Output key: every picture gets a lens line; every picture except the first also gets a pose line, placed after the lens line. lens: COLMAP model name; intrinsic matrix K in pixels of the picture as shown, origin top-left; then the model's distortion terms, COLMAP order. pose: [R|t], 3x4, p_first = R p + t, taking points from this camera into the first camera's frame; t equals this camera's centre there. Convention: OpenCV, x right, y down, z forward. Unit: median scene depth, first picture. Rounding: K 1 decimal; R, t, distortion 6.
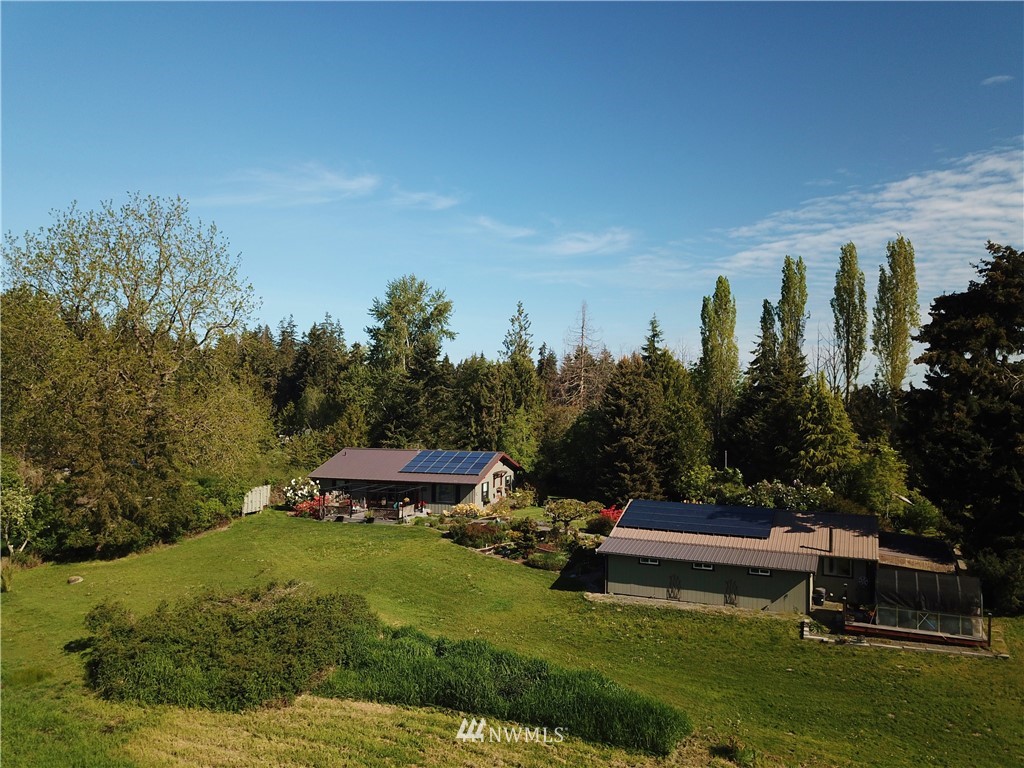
lens RADIAL K [[783.7, 0, 512.0], [0, 783.7, 384.0], [0, 0, 1]] dist [0.029472, -0.013966]
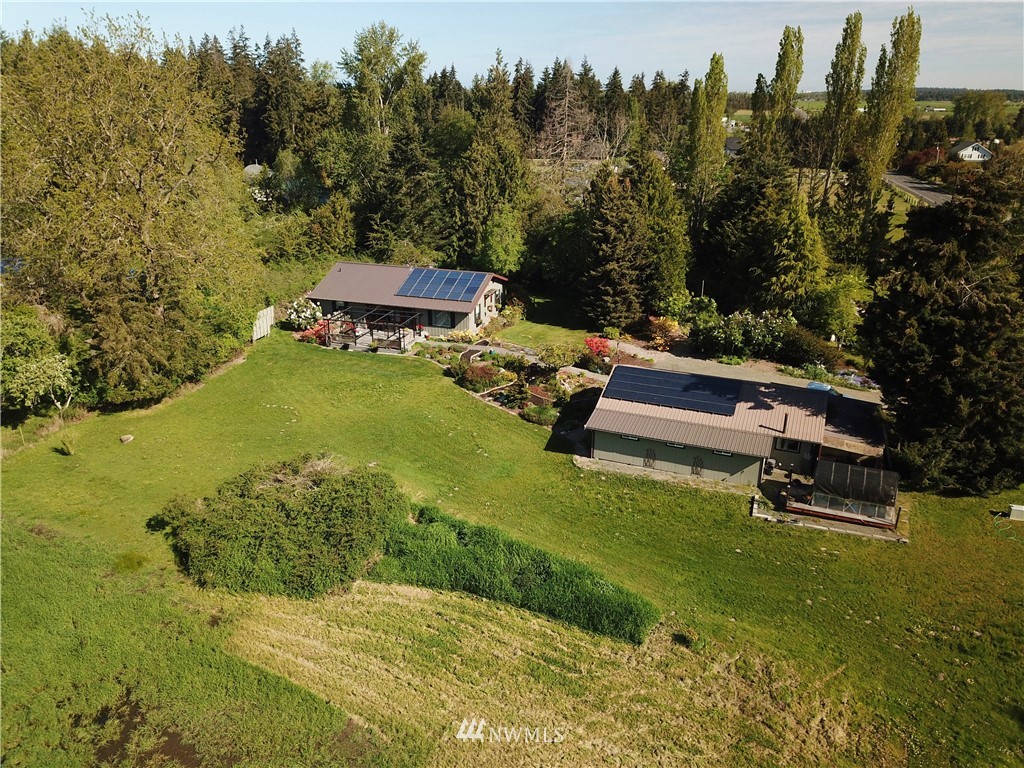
lens RADIAL K [[783.7, 0, 512.0], [0, 783.7, 384.0], [0, 0, 1]] dist [0.029472, -0.013966]
pose [[0.999330, -0.016554, 0.032637, -0.030358], [0.003277, 0.928732, 0.370738, -0.217459], [-0.036448, -0.370383, 0.928164, -0.040365]]
